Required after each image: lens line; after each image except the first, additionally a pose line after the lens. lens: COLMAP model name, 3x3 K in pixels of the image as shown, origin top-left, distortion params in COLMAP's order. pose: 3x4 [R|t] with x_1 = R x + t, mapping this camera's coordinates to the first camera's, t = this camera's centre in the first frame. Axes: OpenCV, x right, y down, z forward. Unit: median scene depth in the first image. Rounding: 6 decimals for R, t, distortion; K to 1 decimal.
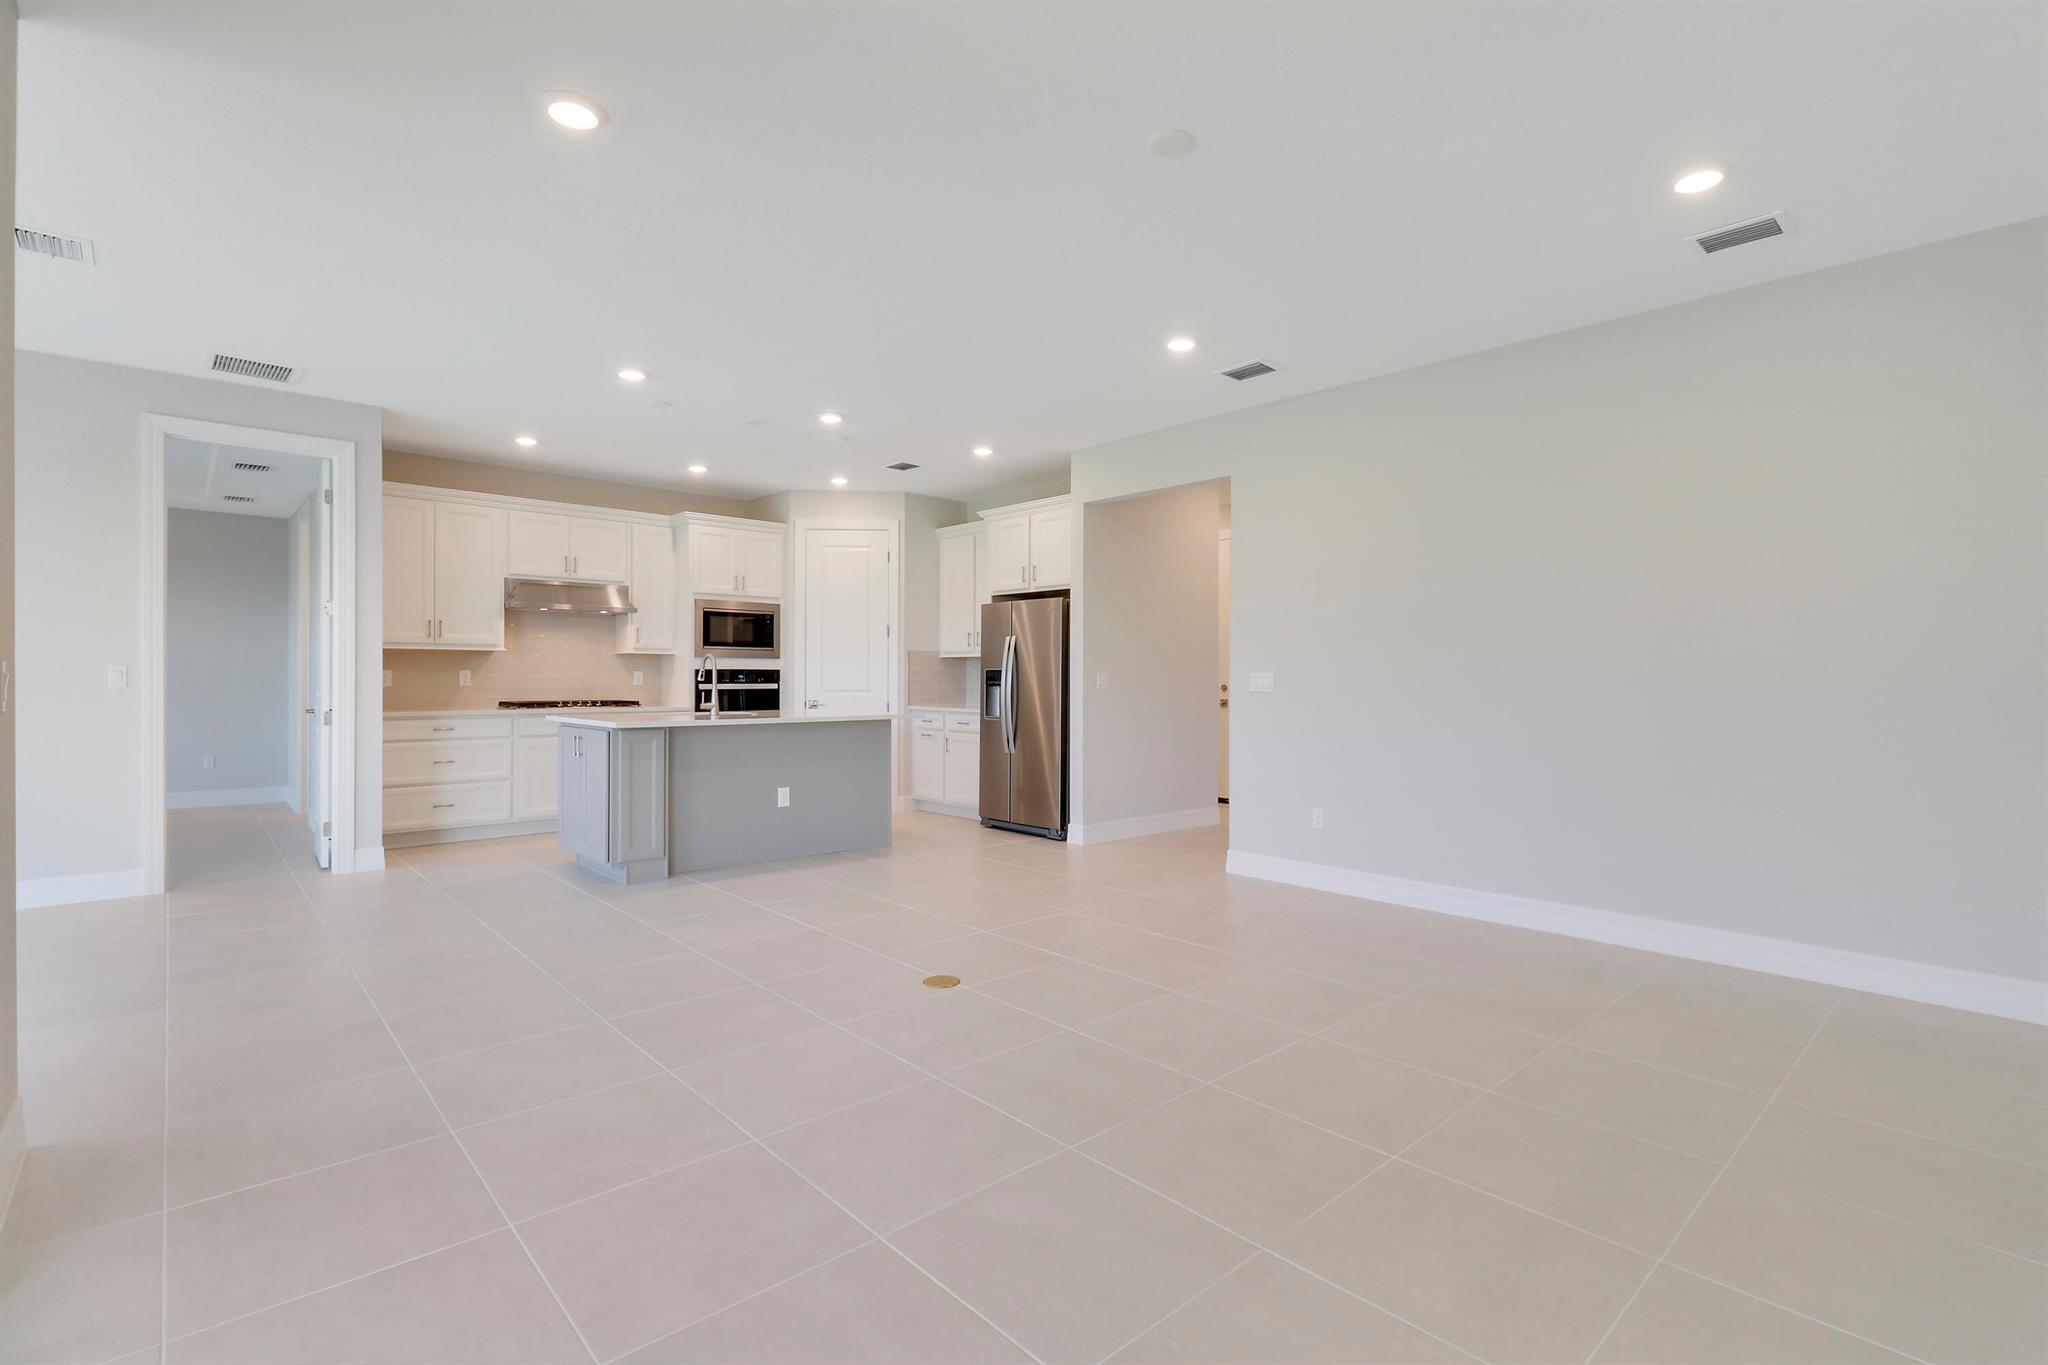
lens RADIAL K [[951.3, 0, 1043.9], [0, 951.3, 664.5], [0, 0, 1]] dist [-0.006400, -0.005449]
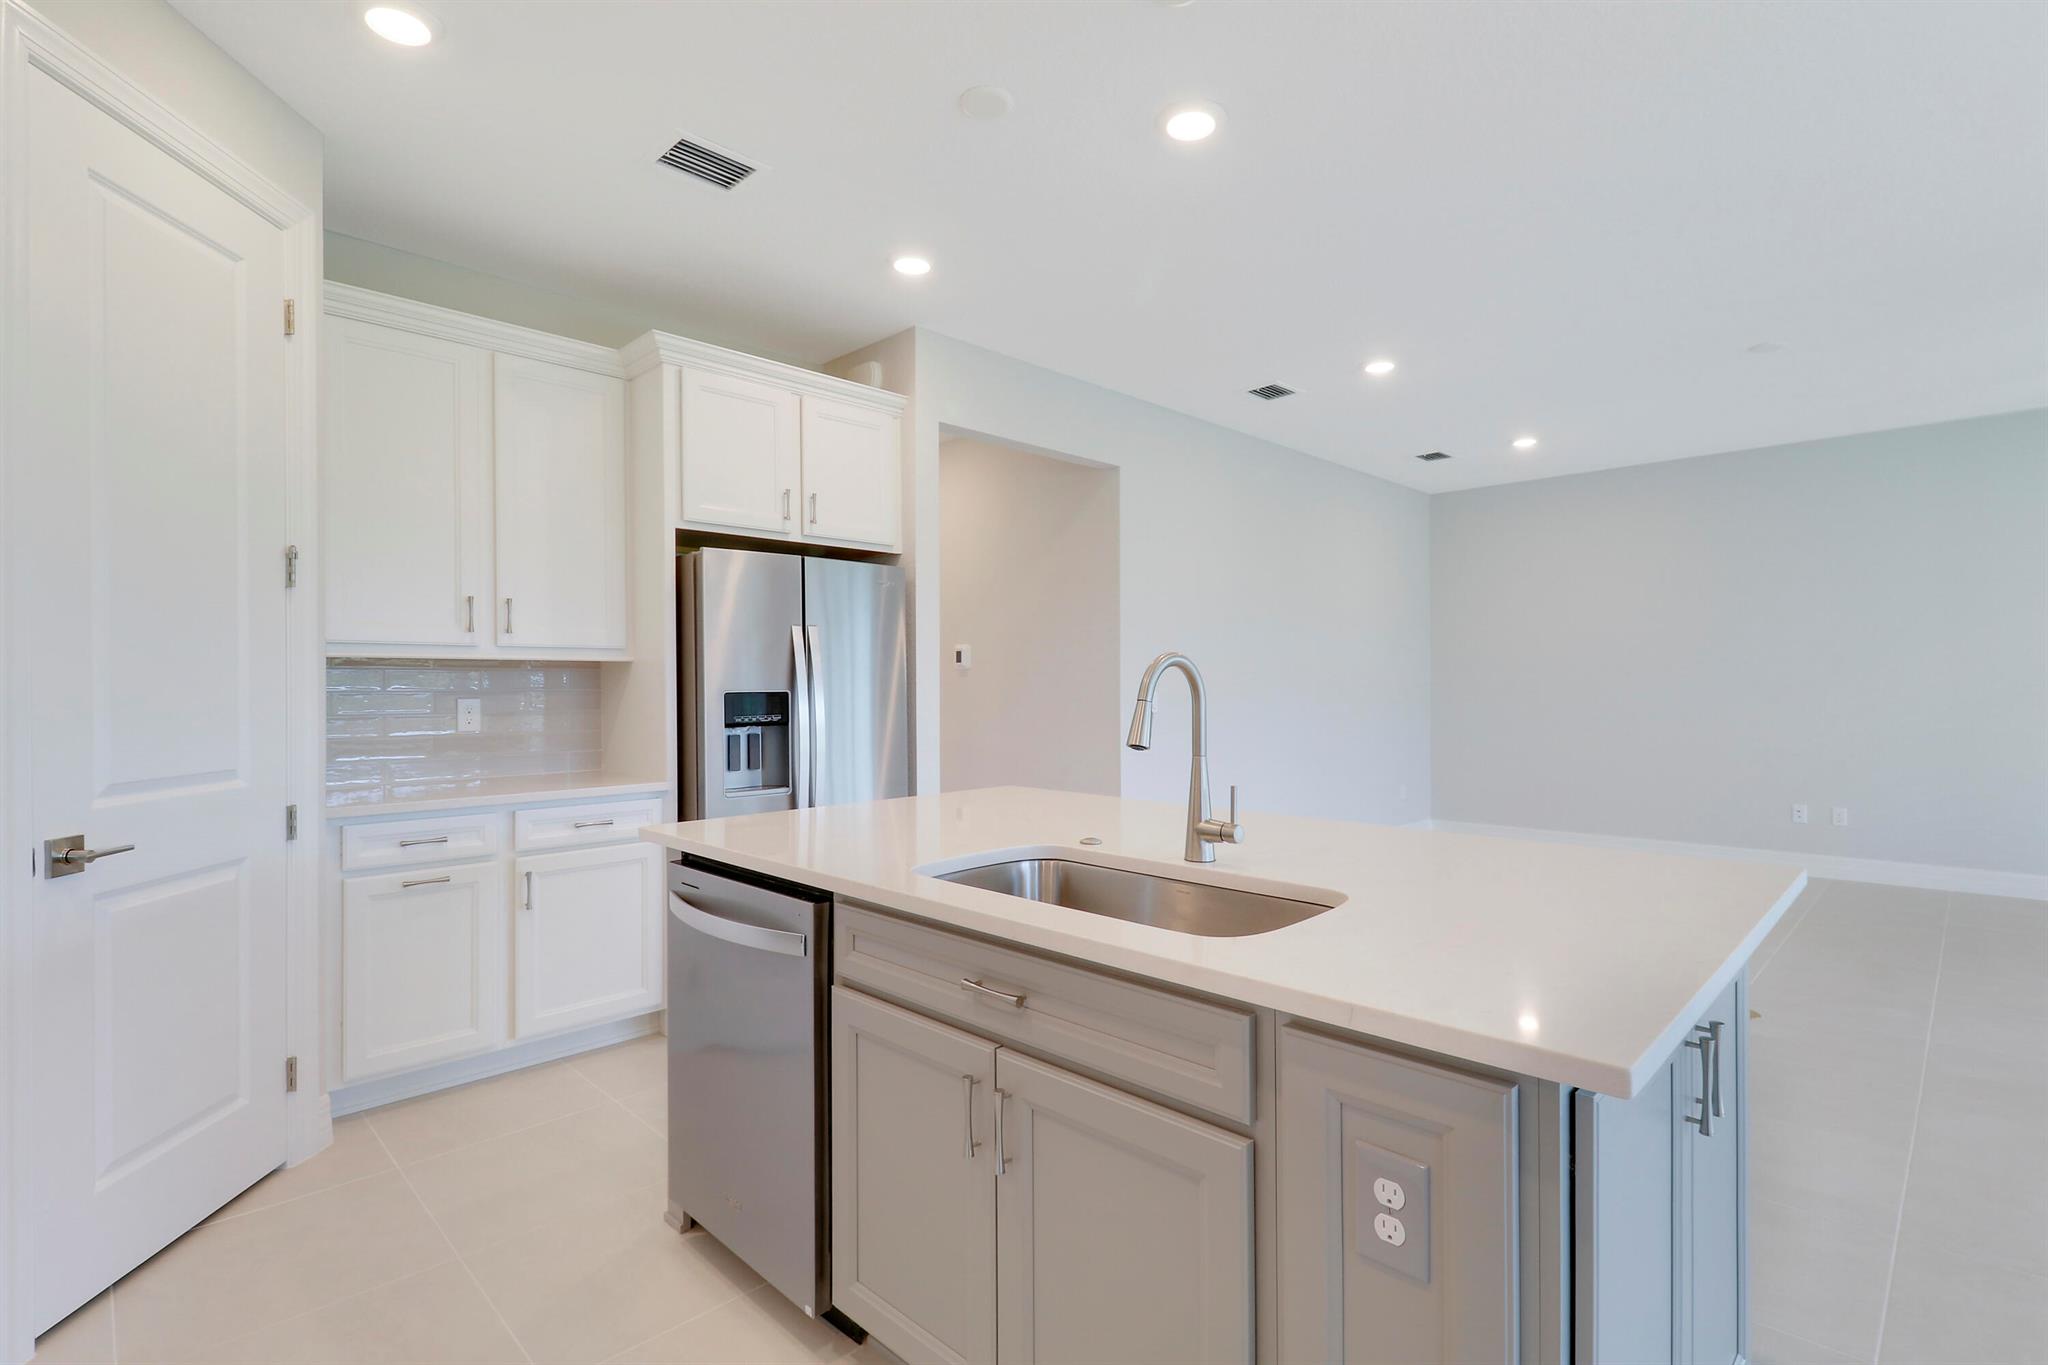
lens RADIAL K [[951.3, 0, 1030.0], [0, 951.3, 677.6], [0, 0, 1]] dist [-0.006400, -0.005449]
pose [[-0.018583, -0.001521, 0.999826, -0.496831], [-0.008746, 0.999961, 0.001359, -0.003872], [-0.999789, -0.008719, -0.018595, 0.821448]]
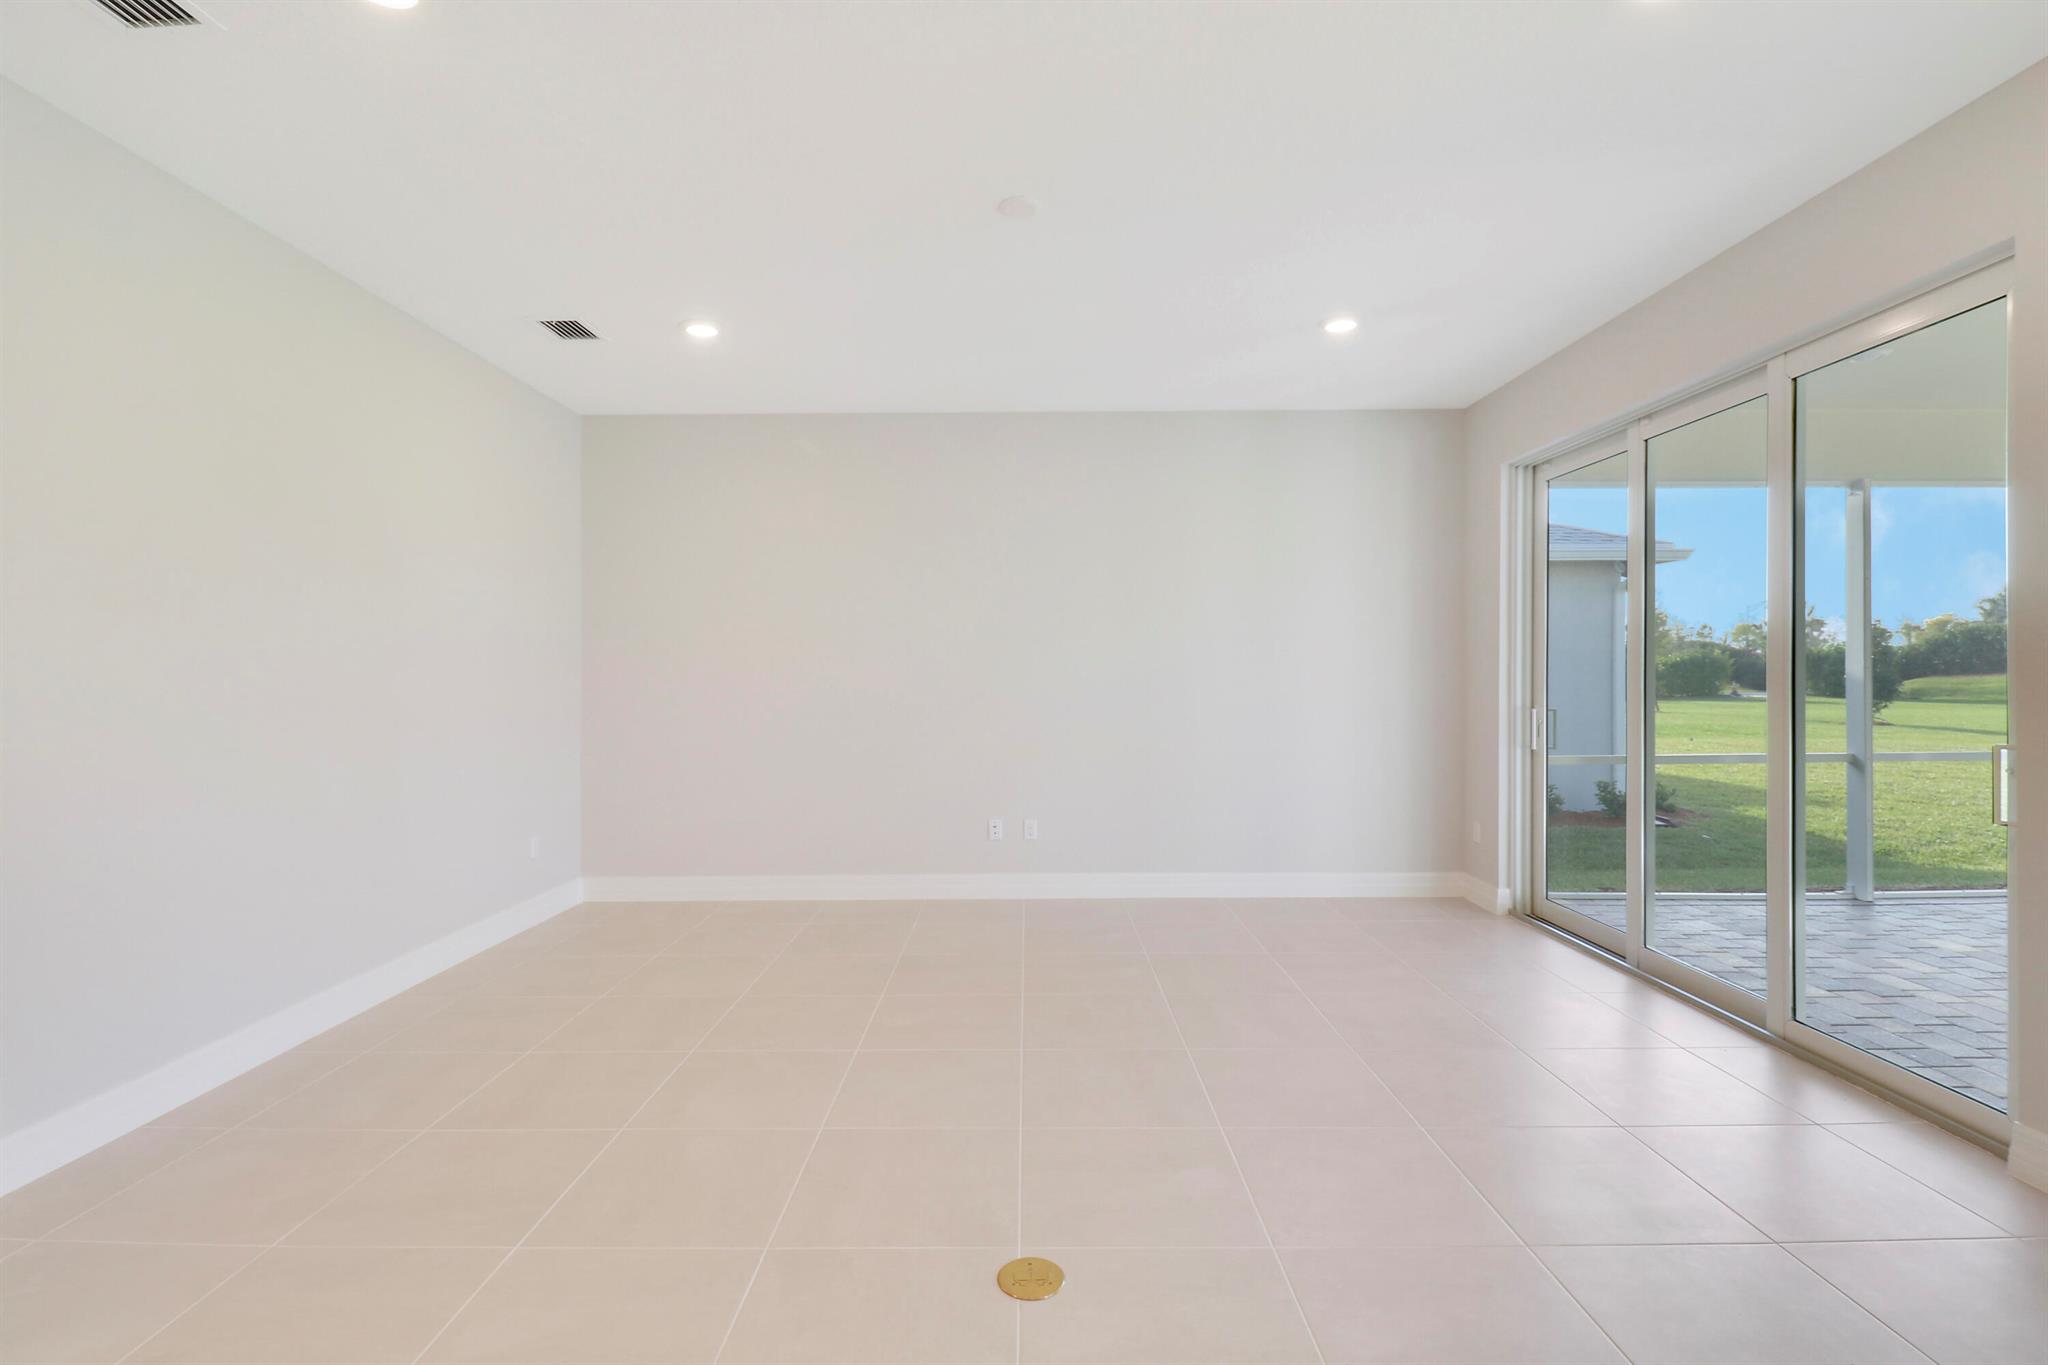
lens RADIAL K [[951.3, 0, 1036.1], [0, 951.3, 674.2], [0, 0, 1]] dist [-0.006400, -0.005449]
pose [[-0.730516, 0.001764, 0.682893, -0.221716], [-0.008010, 0.999906, -0.011151, -0.002749], [-0.682849, -0.013616, -0.730433, 0.658626]]
